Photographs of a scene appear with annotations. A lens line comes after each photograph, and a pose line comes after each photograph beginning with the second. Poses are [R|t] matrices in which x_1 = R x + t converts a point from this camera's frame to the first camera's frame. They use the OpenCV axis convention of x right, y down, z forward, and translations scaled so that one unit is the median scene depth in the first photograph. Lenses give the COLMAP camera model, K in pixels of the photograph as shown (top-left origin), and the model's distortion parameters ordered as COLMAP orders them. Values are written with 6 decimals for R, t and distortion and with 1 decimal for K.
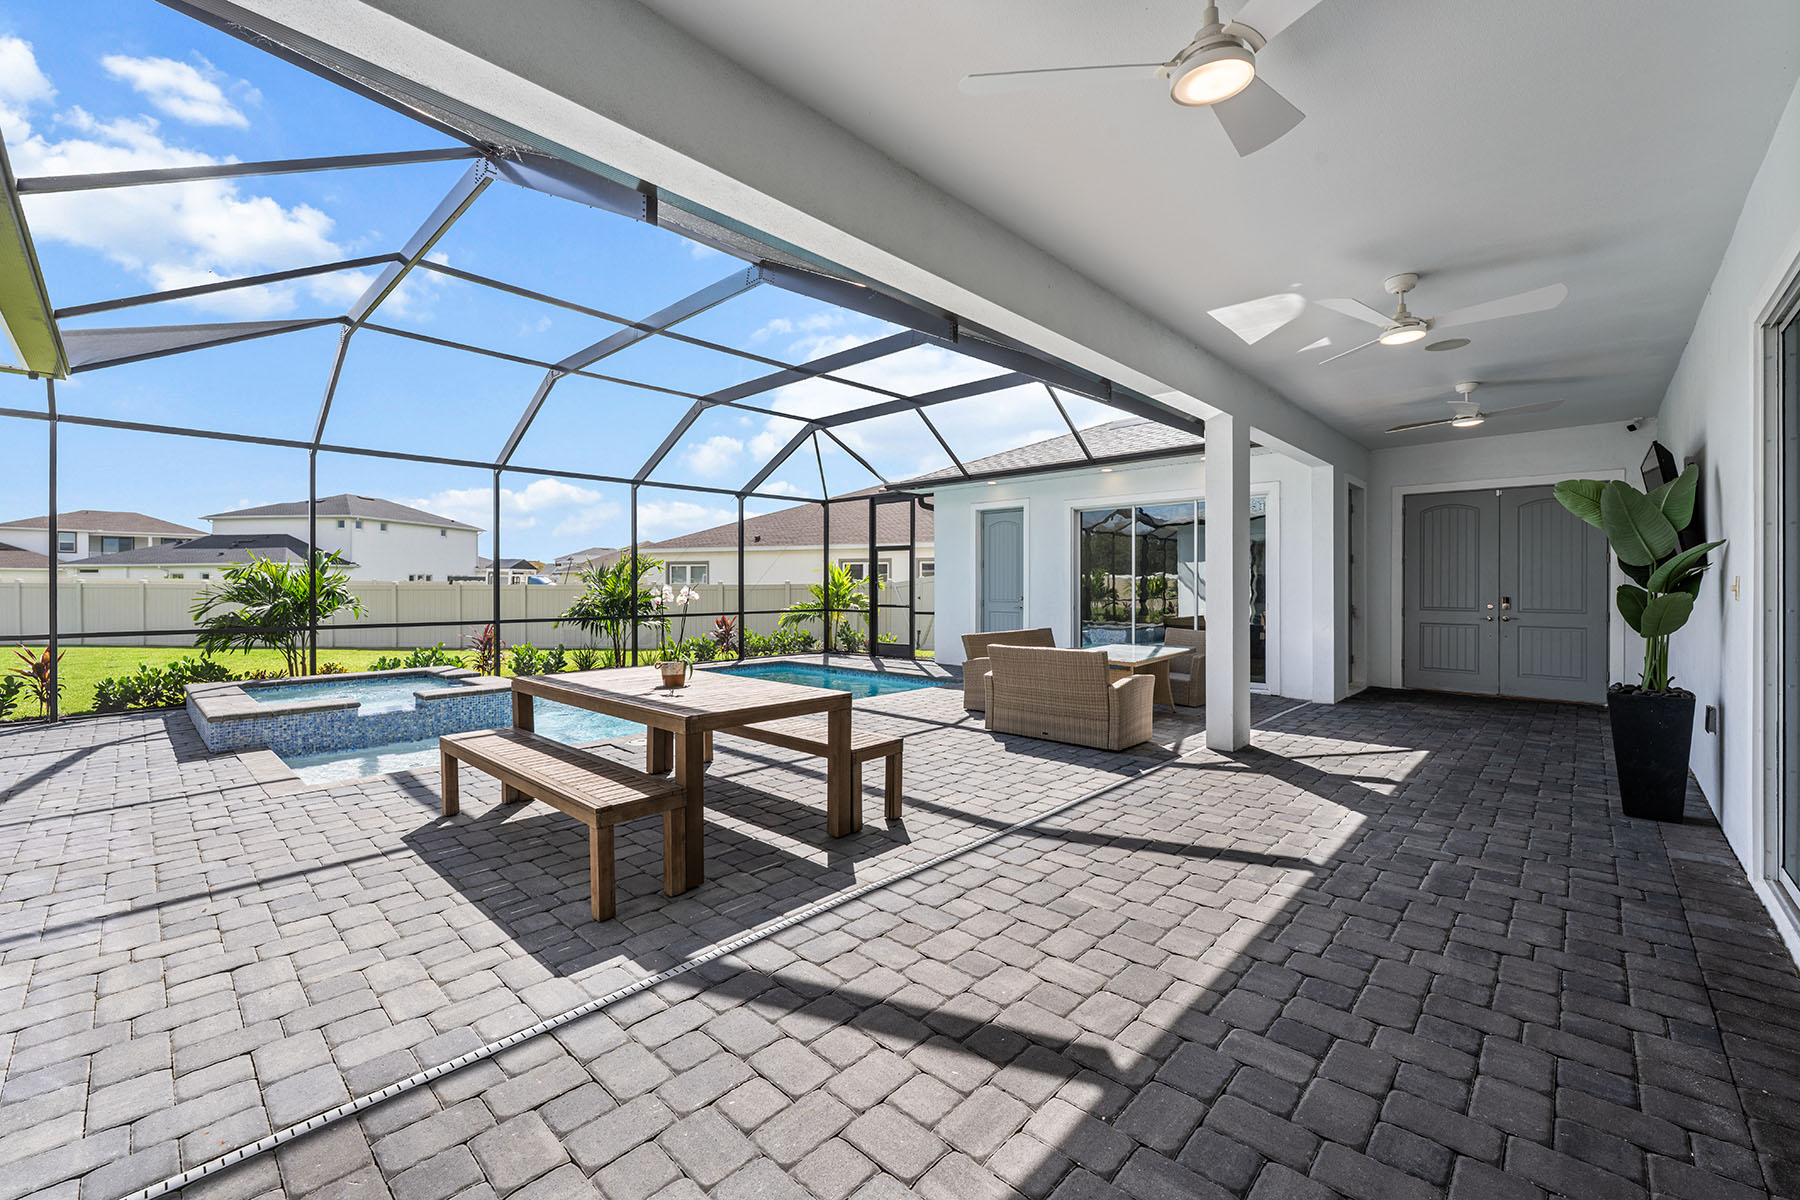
lens RADIAL K [[723.7, 0, 900.0], [0, 723.7, 600.0], [0, 0, 1]] dist [0.014238, -0.000340]
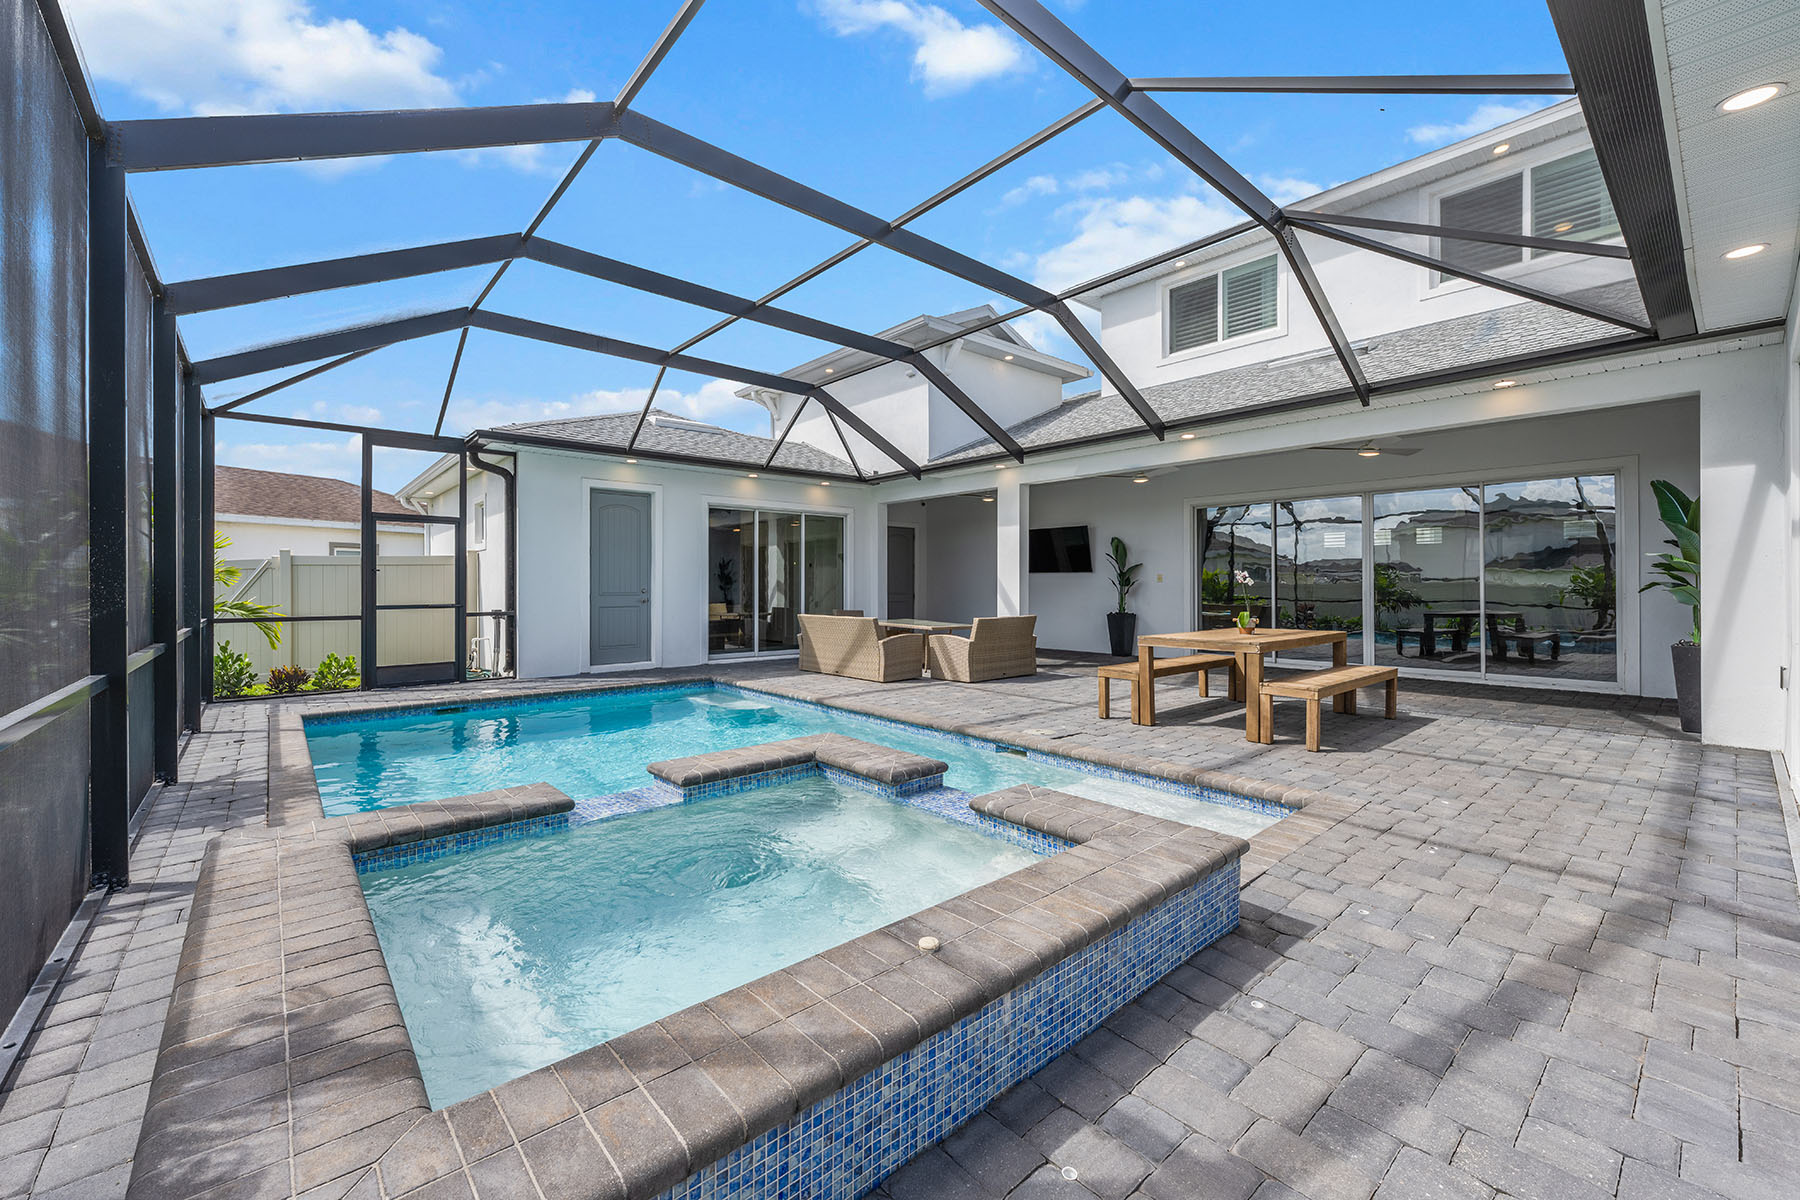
lens RADIAL K [[723.7, 0, 900.0], [0, 723.7, 600.0], [0, 0, 1]] dist [0.014238, -0.000340]
pose [[0.101923, -0.017417, 0.994640, -0.702613], [0.007277, 0.999833, 0.016763, -0.005701], [-0.994766, 0.005530, 0.102033, 0.573076]]
